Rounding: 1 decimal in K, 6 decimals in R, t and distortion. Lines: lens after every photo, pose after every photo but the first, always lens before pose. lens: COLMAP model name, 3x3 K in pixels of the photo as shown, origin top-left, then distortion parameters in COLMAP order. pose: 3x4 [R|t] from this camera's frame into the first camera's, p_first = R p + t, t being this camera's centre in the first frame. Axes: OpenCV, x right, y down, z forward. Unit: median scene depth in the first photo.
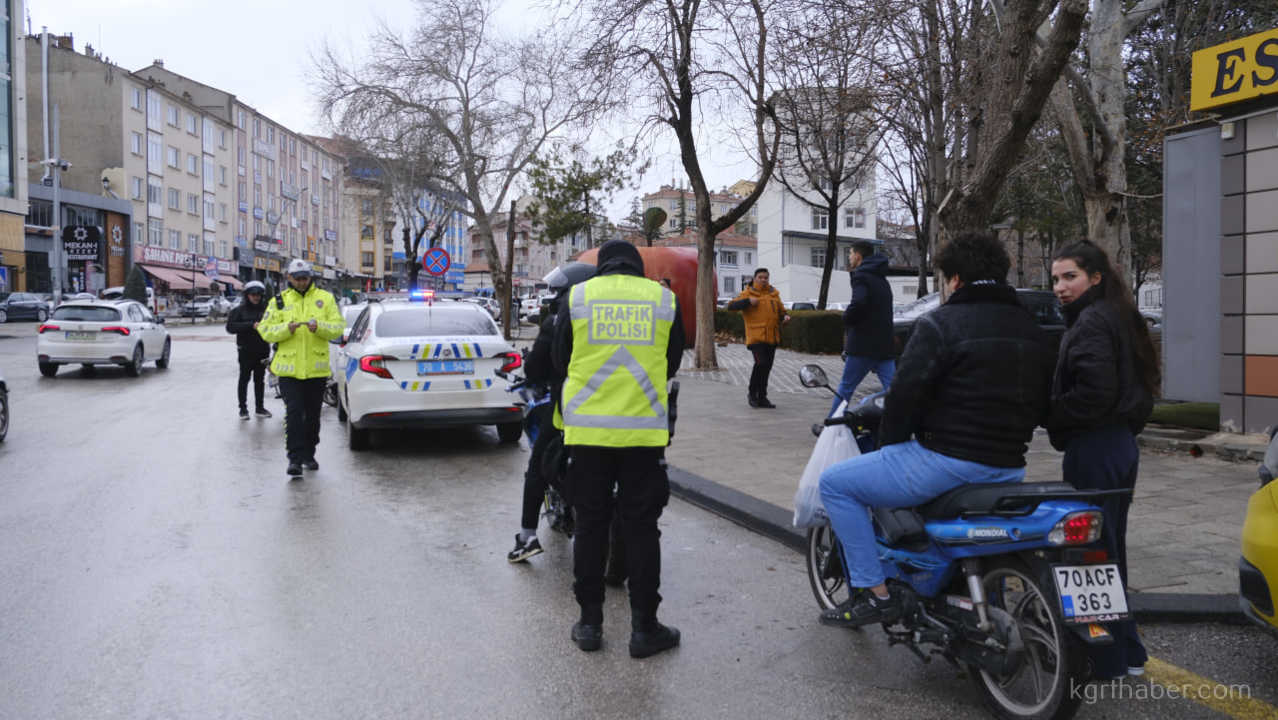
lens RADIAL K [[1046.8, 0, 639.0], [0, 1046.8, 360.0], [0, 0, 1]] dist [-0.005700, 0.009688]
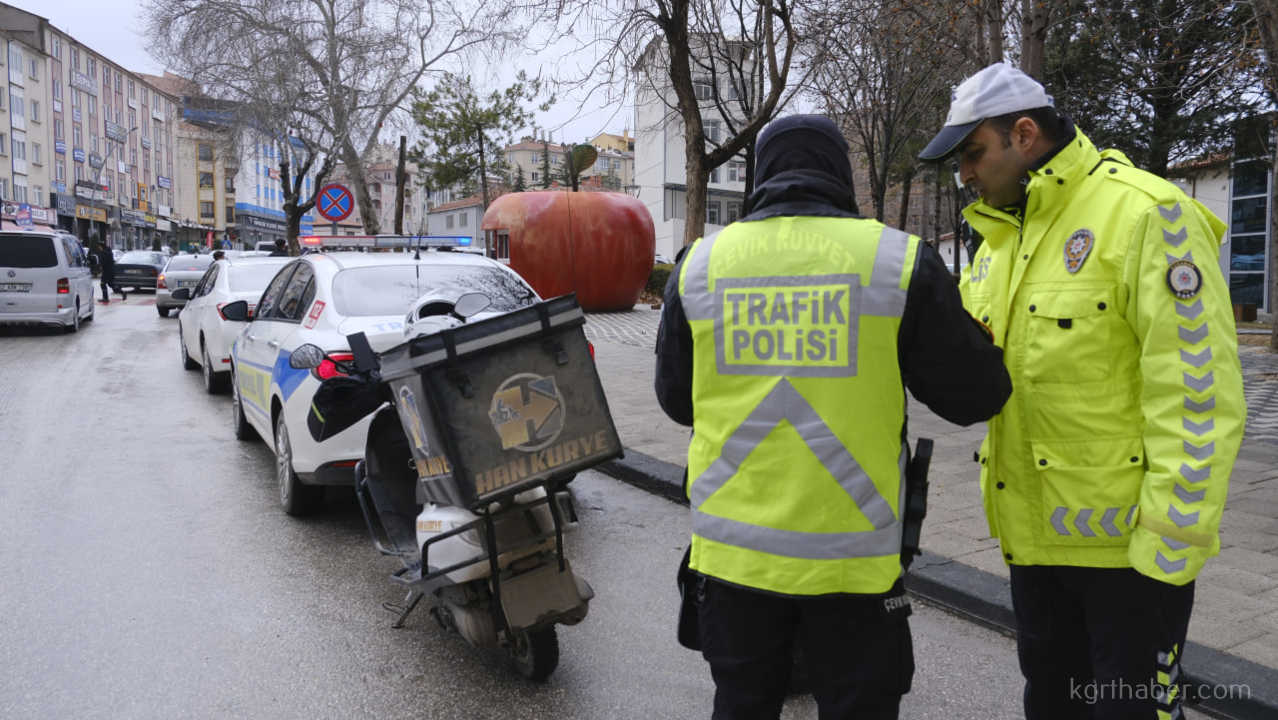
lens RADIAL K [[983.8, 0, 612.7], [0, 983.8, 356.8], [0, 0, 1]] dist [-0.011453, 0.003568]
pose [[0.988896, -0.010549, 0.148233, -0.054745], [0.003970, 0.998997, 0.044607, -0.006745], [-0.148555, -0.043524, 0.987946, 0.137708]]
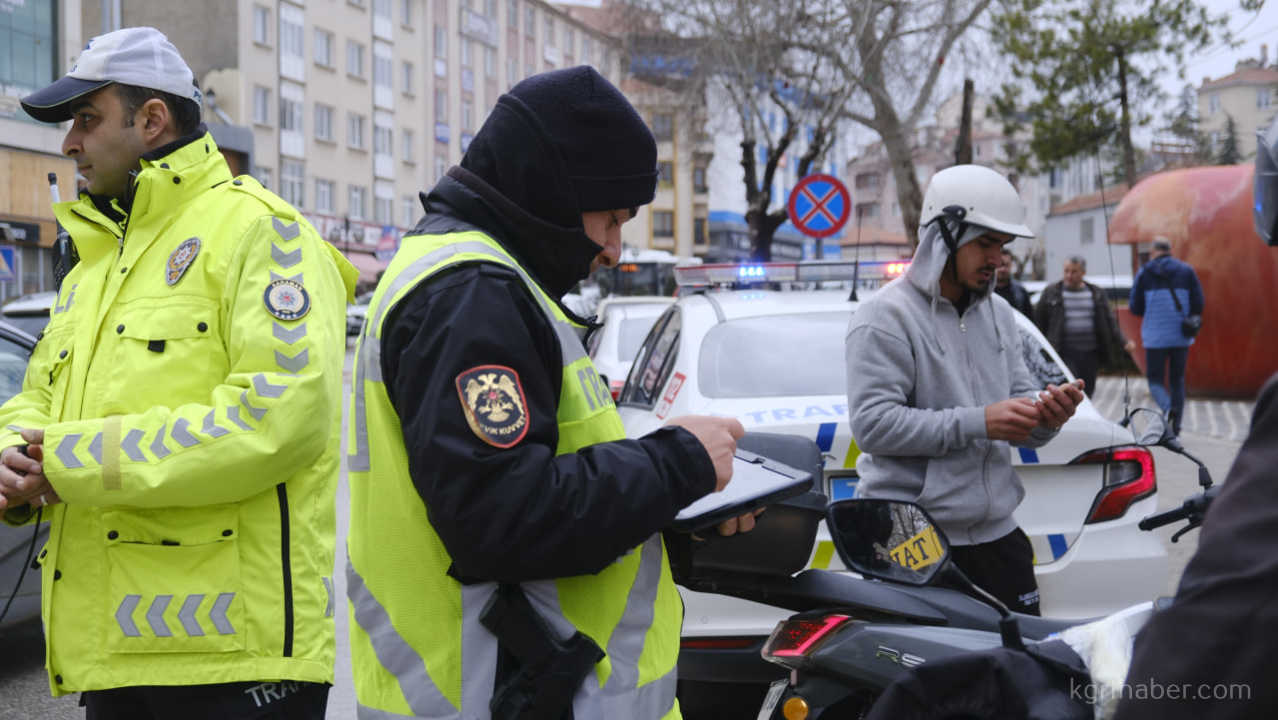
lens RADIAL K [[1839.0, 0, 602.2], [0, 1839.0, 361.2], [0, 0, 1]] dist [0.022427, 0.056920]
pose [[0.959474, -0.006097, -0.281730, -0.035456], [-0.000590, 0.999720, -0.023645, -0.005923], [0.281796, 0.022853, 0.959202, 0.131060]]
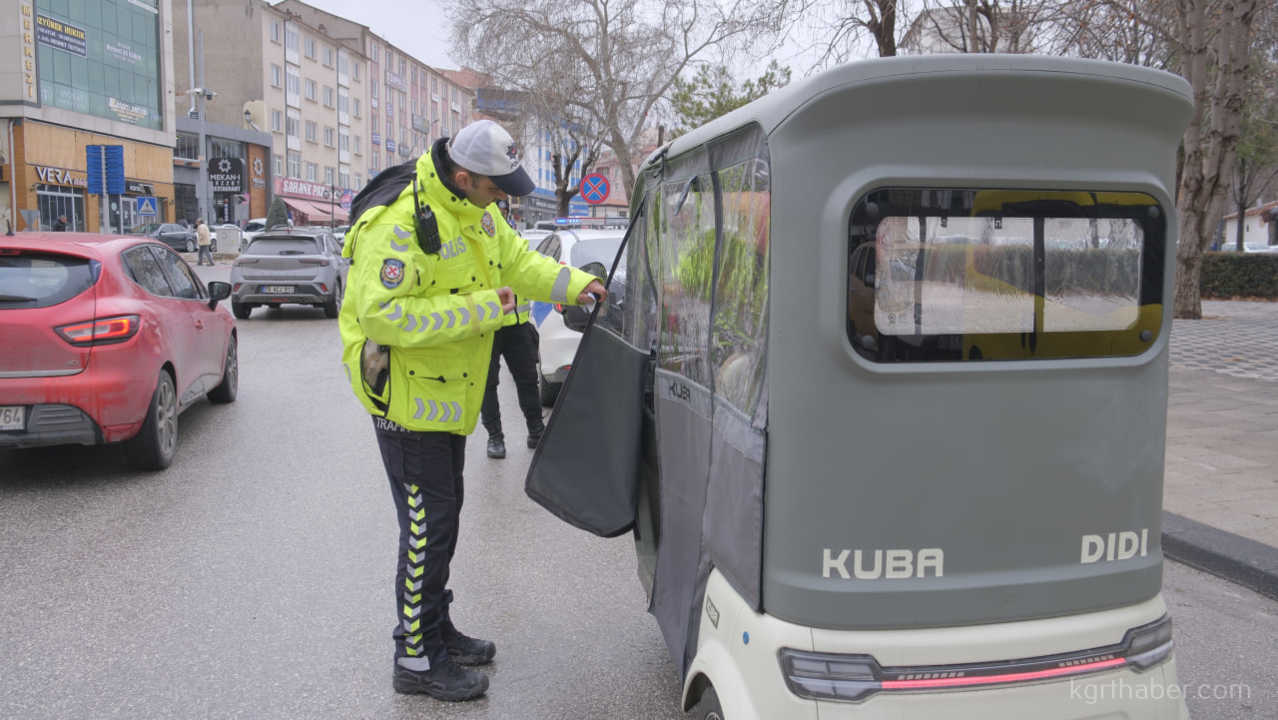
lens RADIAL K [[1016.1, 0, 629.4], [0, 1016.1, 359.4], [0, 0, 1]] dist [-0.027536, -0.001141]
pose [[0.993954, 0.017909, -0.108325, -0.035064], [-0.010899, 0.997828, 0.064961, -0.001522], [0.109254, -0.063388, 0.991991, 0.060489]]
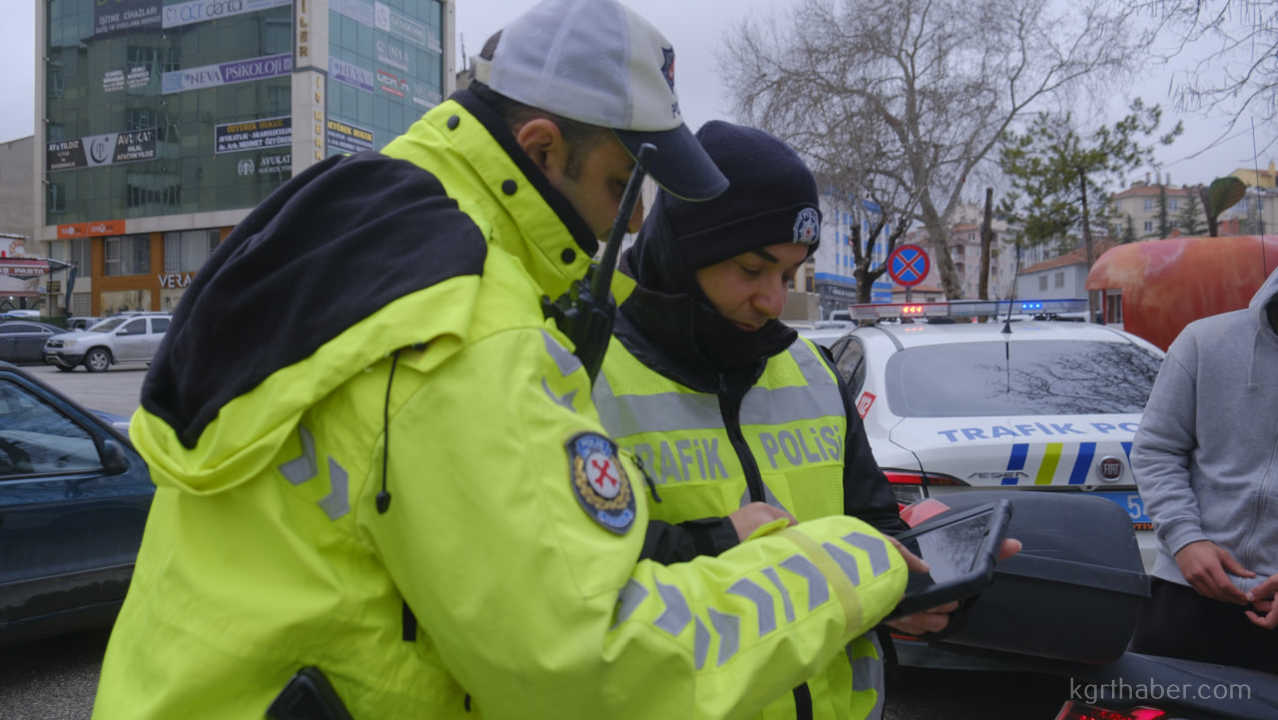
lens RADIAL K [[1016.1, 0, 629.4], [0, 1016.1, 359.4], [0, 0, 1]] dist [-0.027536, -0.001141]
pose [[0.920666, -0.003270, -0.390338, -0.057123], [-0.005583, 0.999752, -0.021544, -0.010071], [0.390312, 0.022014, 0.920419, 0.181285]]
